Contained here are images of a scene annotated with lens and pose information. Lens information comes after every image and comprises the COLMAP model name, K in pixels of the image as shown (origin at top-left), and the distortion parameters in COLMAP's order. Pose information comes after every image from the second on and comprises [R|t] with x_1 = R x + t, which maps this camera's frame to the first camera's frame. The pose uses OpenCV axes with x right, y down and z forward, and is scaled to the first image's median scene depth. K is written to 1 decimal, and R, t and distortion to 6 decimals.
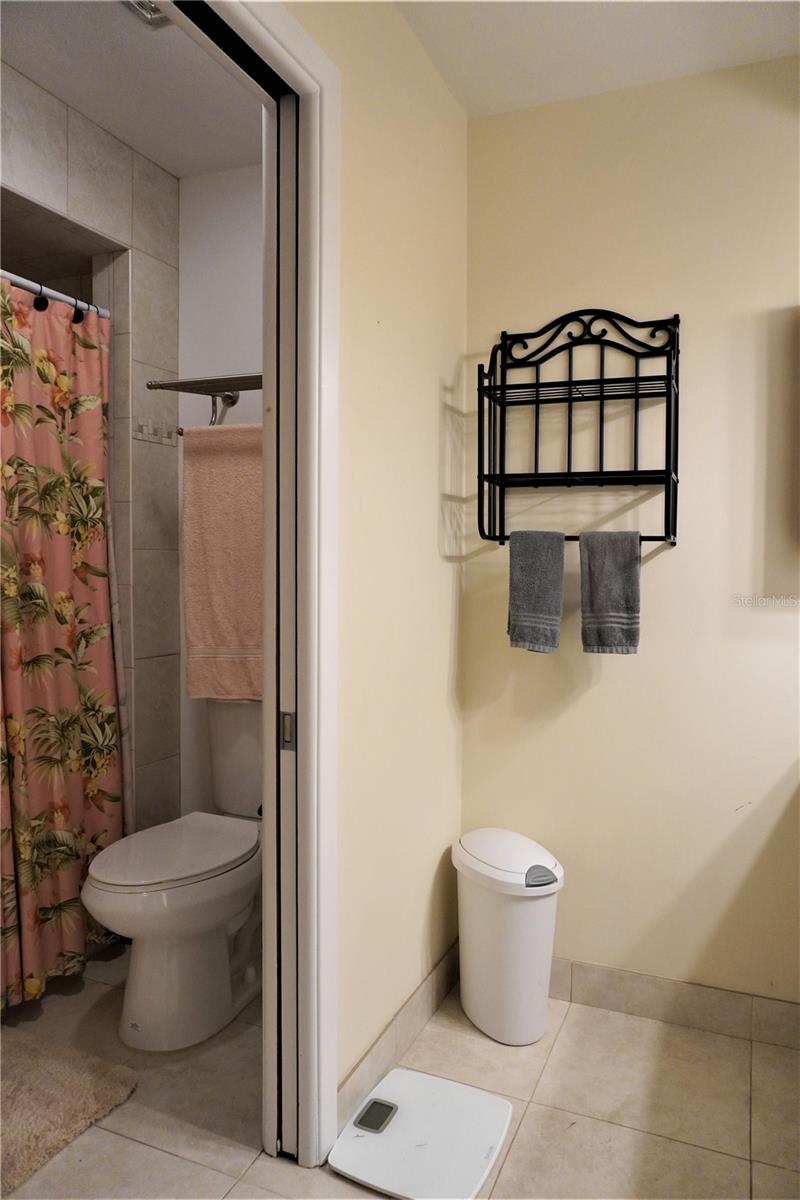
lens RADIAL K [[866.4, 0, 400.0], [0, 866.4, 600.0], [0, 0, 1]] dist [-0.054155, 0.040431]
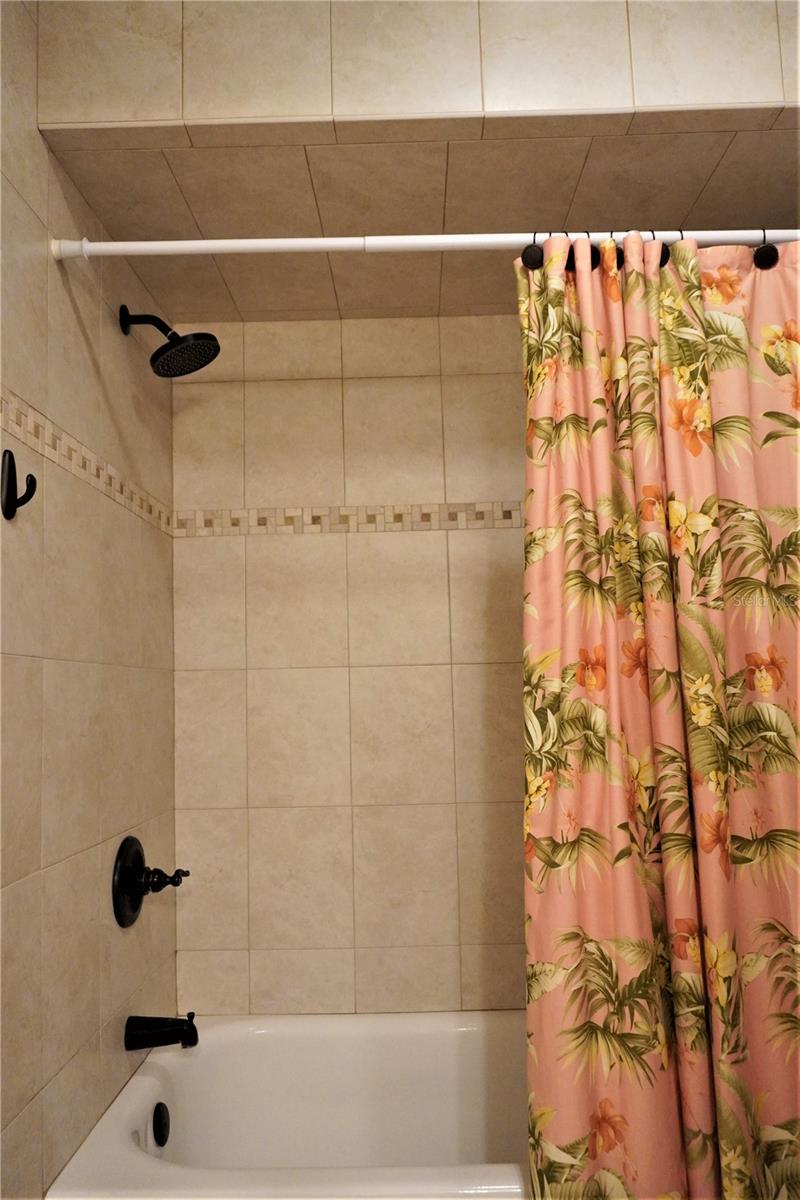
lens RADIAL K [[866.4, 0, 400.0], [0, 866.4, 600.0], [0, 0, 1]] dist [-0.054155, 0.040431]
pose [[0.371988, -0.114789, -0.921112, 0.032768], [-0.016332, 0.991361, -0.130139, -0.009121], [0.928094, 0.063453, 0.366900, 0.549823]]
